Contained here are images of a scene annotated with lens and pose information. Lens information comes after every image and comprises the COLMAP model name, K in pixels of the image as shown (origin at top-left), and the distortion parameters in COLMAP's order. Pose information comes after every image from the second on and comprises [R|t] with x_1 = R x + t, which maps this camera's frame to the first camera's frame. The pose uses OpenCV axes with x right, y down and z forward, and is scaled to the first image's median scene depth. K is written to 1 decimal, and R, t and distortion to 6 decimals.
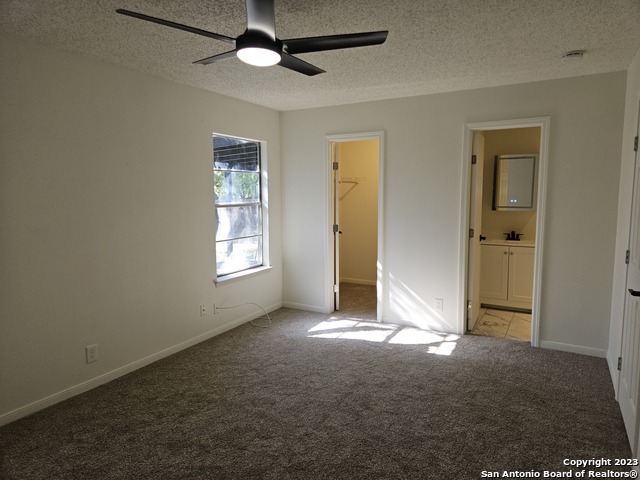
lens RADIAL K [[431.3, 0, 323.2], [0, 431.3, 240.1], [0, 0, 1]] dist [0.082086, -0.083344]
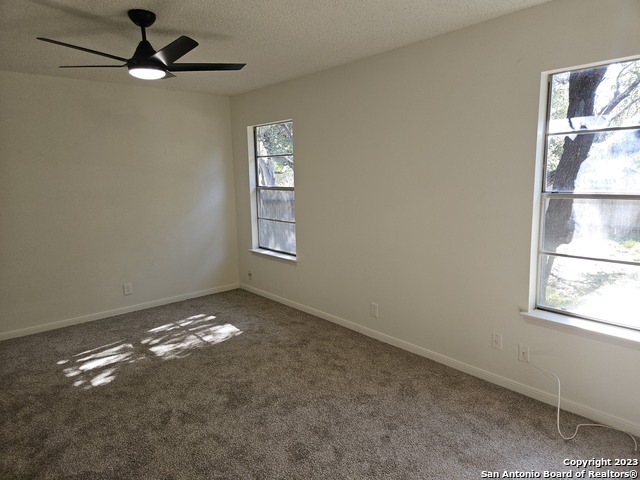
lens RADIAL K [[431.3, 0, 323.2], [0, 431.3, 240.1], [0, 0, 1]] dist [0.082086, -0.083344]
pose [[-0.332628, 0.142447, -0.932238, 0.430444], [-0.110204, 0.975882, 0.188437, -0.095220], [0.936597, 0.165416, -0.308907, 0.885514]]
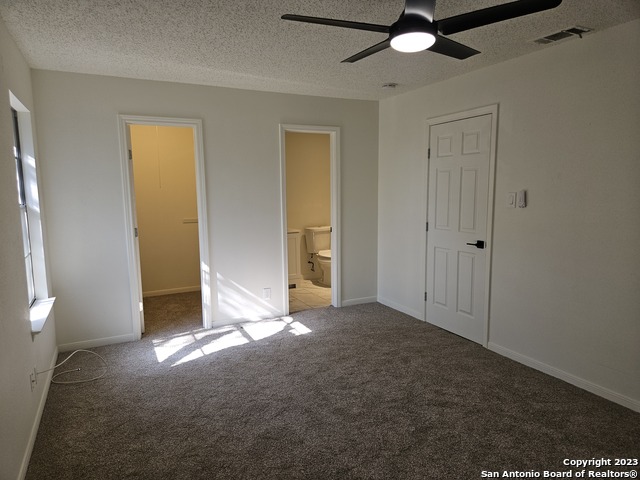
lens RADIAL K [[431.3, 0, 323.2], [0, 431.3, 240.1], [0, 0, 1]] dist [0.082086, -0.083344]
pose [[0.553986, -0.106331, 0.825707, -0.513200], [0.105810, 0.992760, 0.056853, -0.025392], [-0.825774, 0.055872, 0.561226, 0.294265]]
